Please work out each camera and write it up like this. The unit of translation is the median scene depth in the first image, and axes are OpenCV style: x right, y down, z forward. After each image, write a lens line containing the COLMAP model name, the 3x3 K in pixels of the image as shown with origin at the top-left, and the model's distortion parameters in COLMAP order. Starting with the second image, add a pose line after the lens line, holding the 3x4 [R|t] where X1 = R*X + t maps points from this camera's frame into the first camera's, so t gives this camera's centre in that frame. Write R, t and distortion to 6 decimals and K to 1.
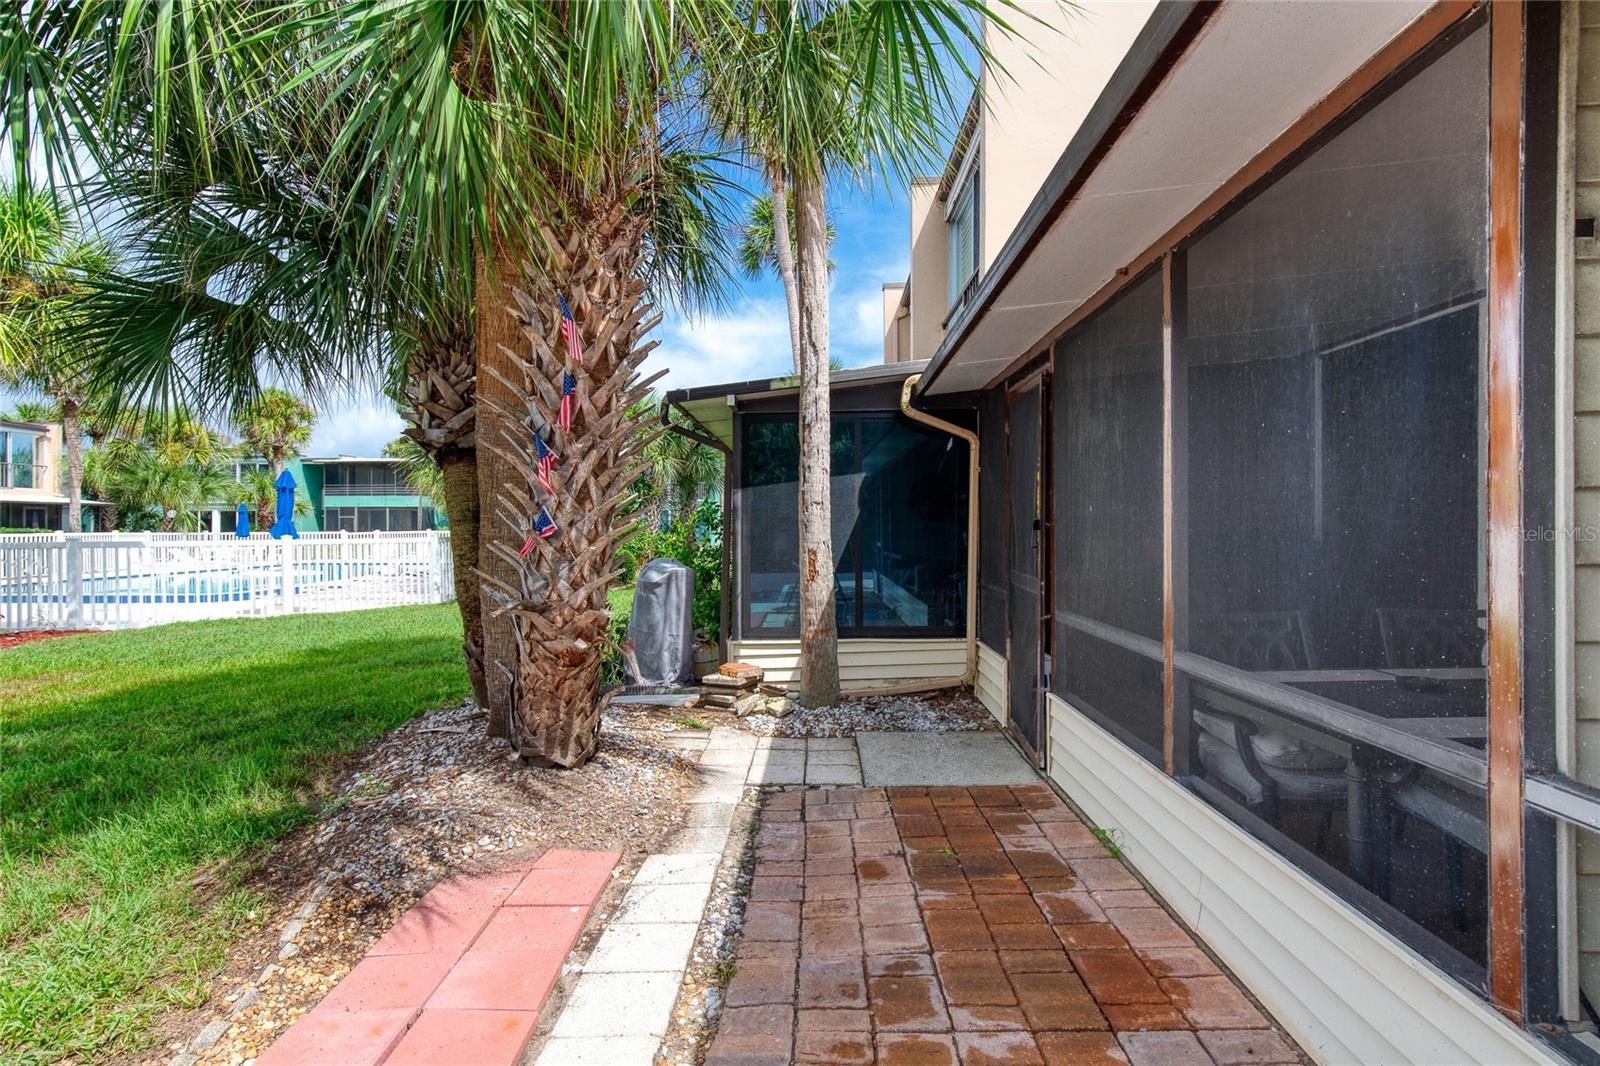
lens RADIAL K [[808.4, 0, 798.7], [0, 808.4, 528.6], [0, 0, 1]] dist [-0.002014, 0.001428]
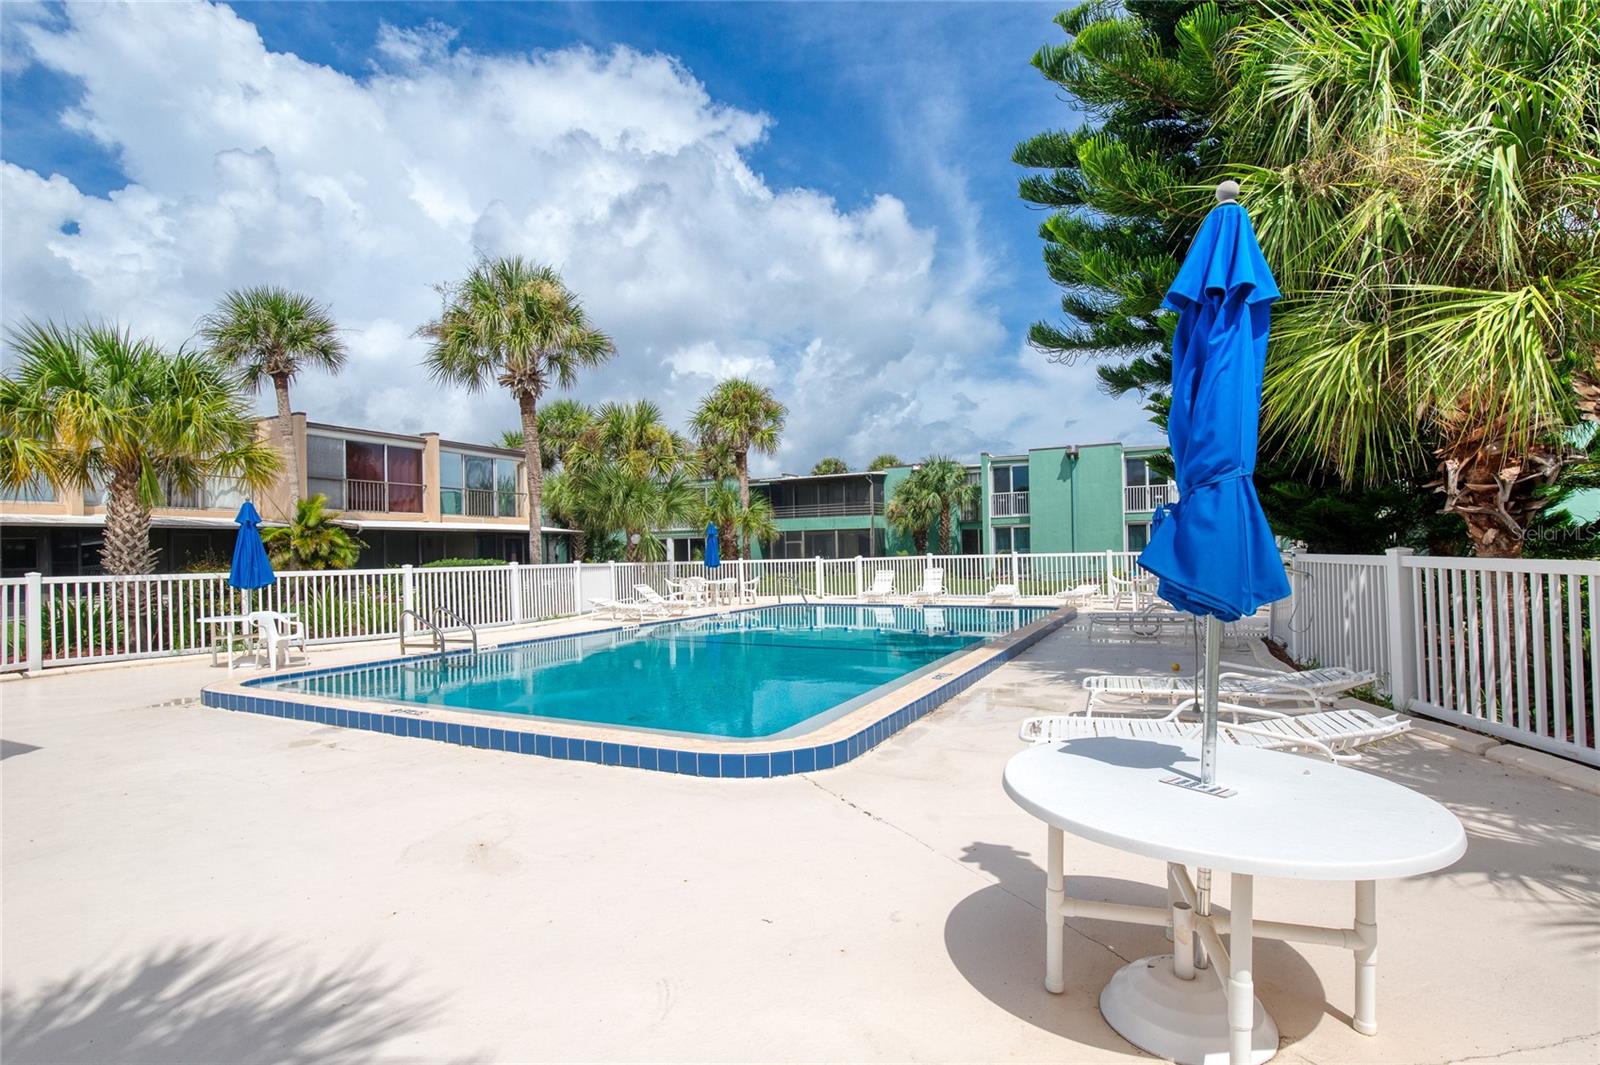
lens RADIAL K [[751.6, 0, 807.2], [0, 751.6, 530.5], [0, 0, 1]] dist [-0.008566, -0.000104]
pose [[0.909313, -0.029669, -0.415055, -0.318115], [0.017140, 0.999279, -0.033881, 0.000961], [0.415761, 0.023694, 0.909165, 0.401663]]
